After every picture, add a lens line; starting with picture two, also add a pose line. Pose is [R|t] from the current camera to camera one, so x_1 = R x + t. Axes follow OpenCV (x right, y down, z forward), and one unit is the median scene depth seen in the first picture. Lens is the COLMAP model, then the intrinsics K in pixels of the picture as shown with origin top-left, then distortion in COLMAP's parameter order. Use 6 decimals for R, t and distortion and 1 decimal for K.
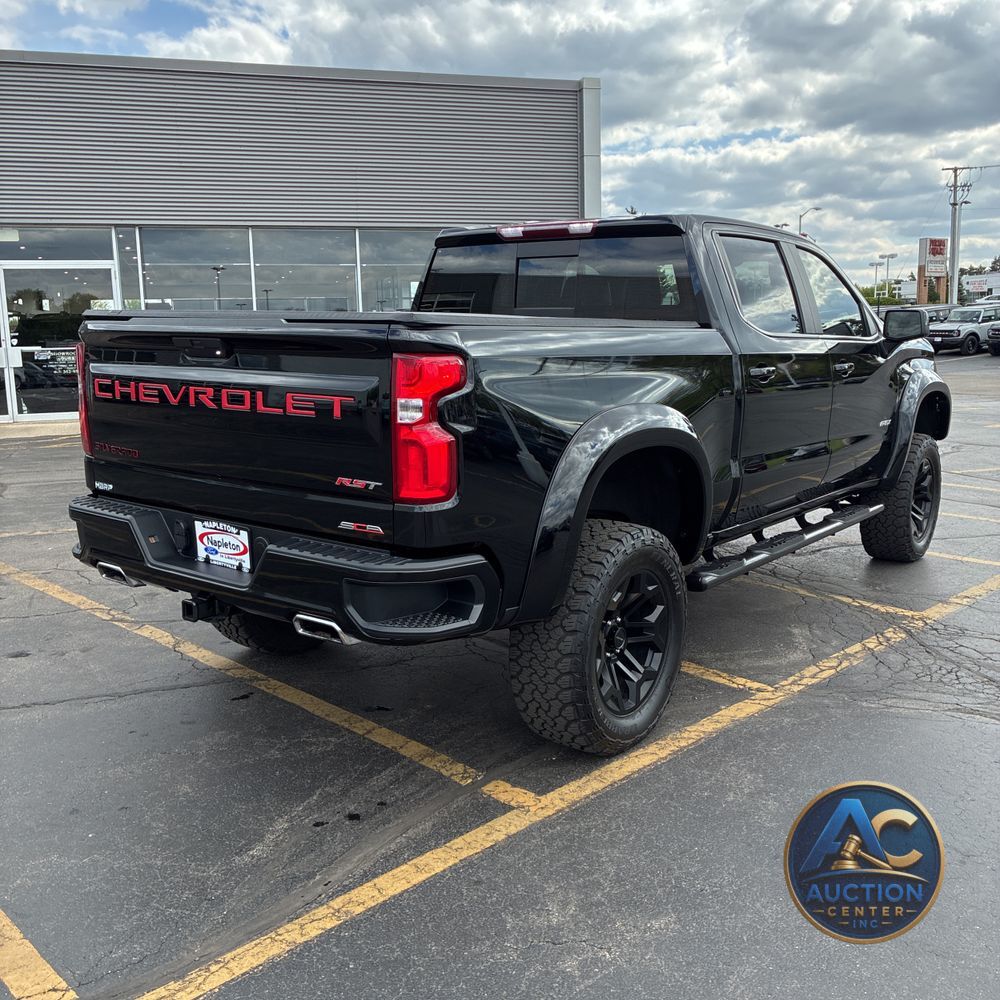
lens RADIAL K [[1017.4, 0, 486.4], [0, 1017.4, 491.0], [0, 0, 1]] dist [0.016787, 0.002871]
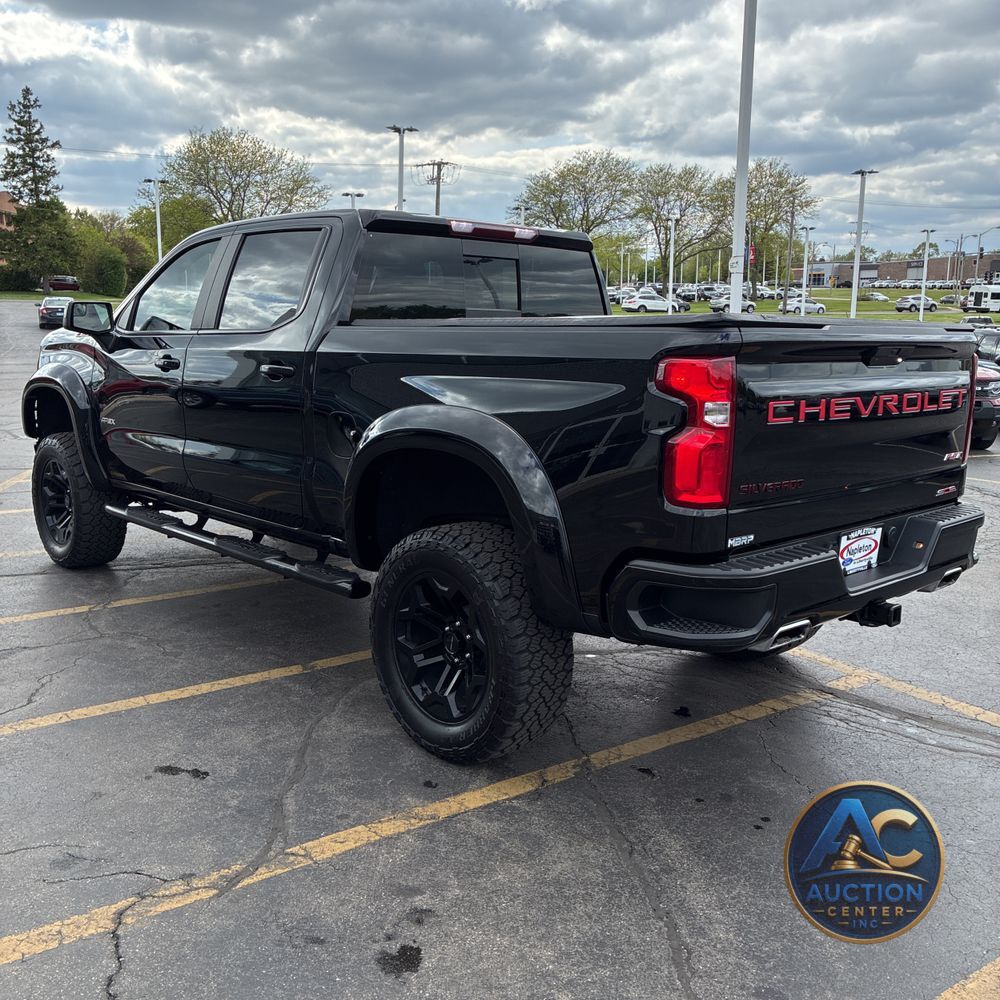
lens RADIAL K [[1018.2, 0, 462.0], [0, 1018.2, 467.2], [0, 0, 1]] dist [0.029290, 0.002744]
pose [[0.172623, -0.141876, 0.974717, -1.291790], [0.147021, 0.982198, 0.116927, -0.202524], [-0.973954, 0.123120, 0.190408, 1.171236]]
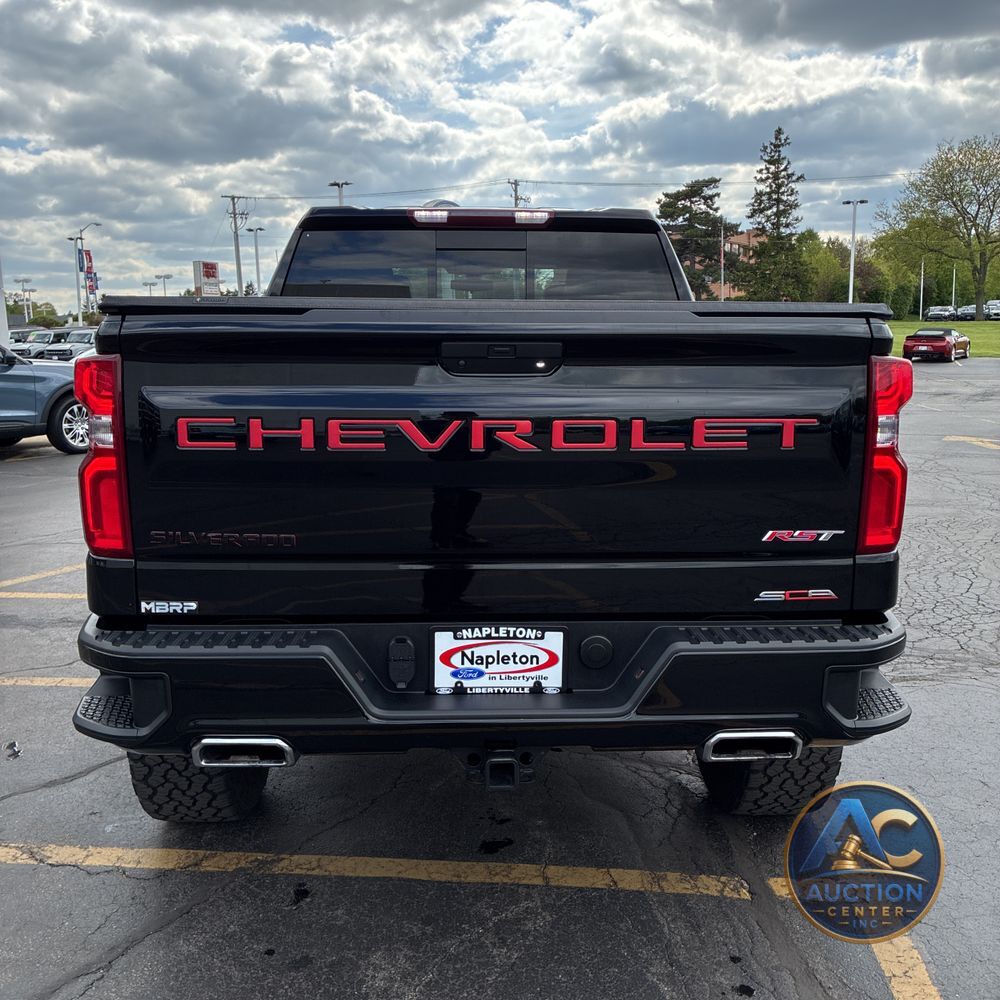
lens RADIAL K [[994.3, 0, 497.6], [0, 994.3, 469.9], [0, 0, 1]] dist [0.052825, -0.015731]
pose [[0.771143, -0.085517, 0.630893, -0.644835], [0.106889, 0.994262, 0.004121, -0.069950], [-0.627625, 0.064258, 0.775859, 0.497028]]
